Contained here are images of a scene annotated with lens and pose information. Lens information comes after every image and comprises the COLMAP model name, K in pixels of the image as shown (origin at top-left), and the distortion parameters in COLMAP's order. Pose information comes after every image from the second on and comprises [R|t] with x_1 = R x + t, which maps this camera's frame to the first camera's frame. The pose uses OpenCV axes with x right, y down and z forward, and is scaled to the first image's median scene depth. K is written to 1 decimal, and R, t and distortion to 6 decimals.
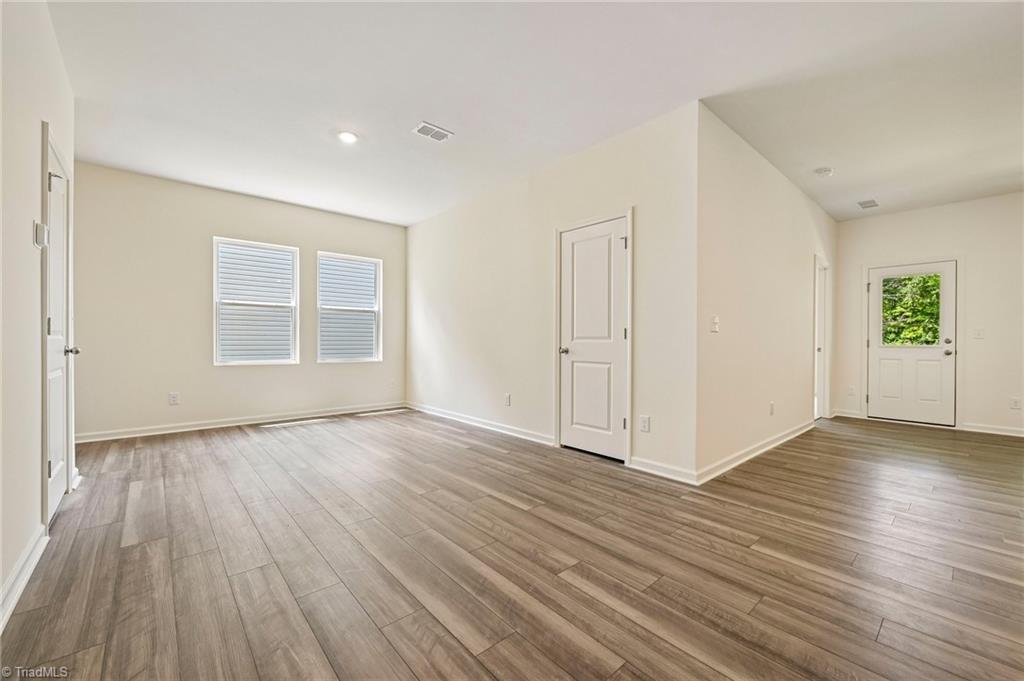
lens RADIAL K [[408.5, 0, 513.3], [0, 408.5, 340.7], [0, 0, 1]] dist [-0.000572, 0.000203]
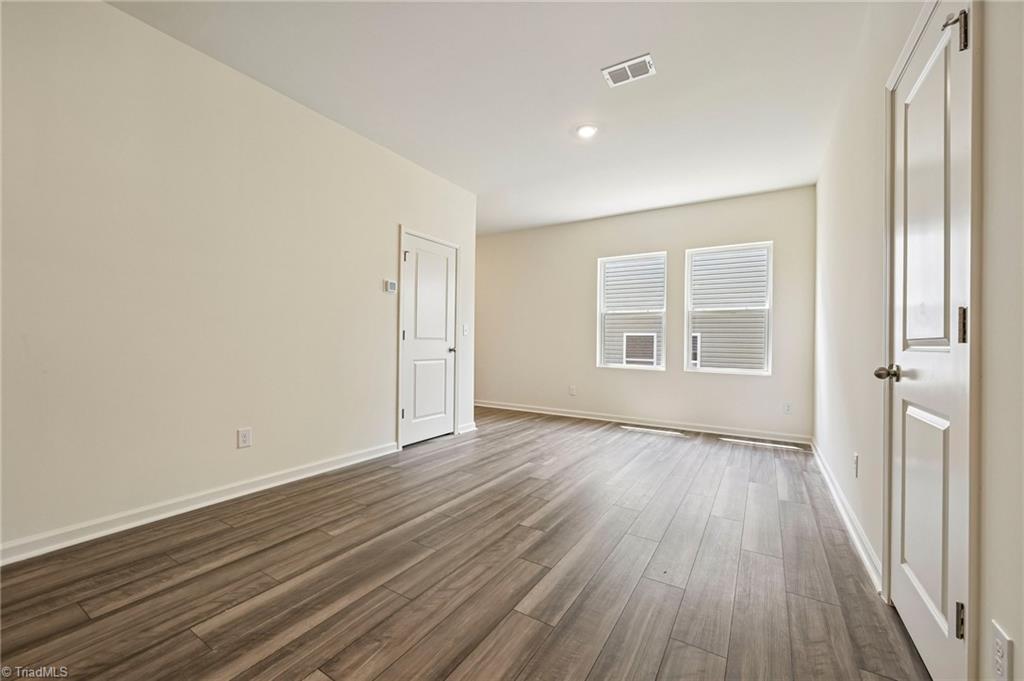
lens RADIAL K [[408.5, 0, 512.4], [0, 408.5, 342.7], [0, 0, 1]] dist [-0.000572, 0.000203]
pose [[0.287747, -0.001860, -0.957705, 0.572411], [-0.014830, 0.999870, -0.006398, 0.002033], [0.957592, 0.016044, 0.287682, 0.716494]]
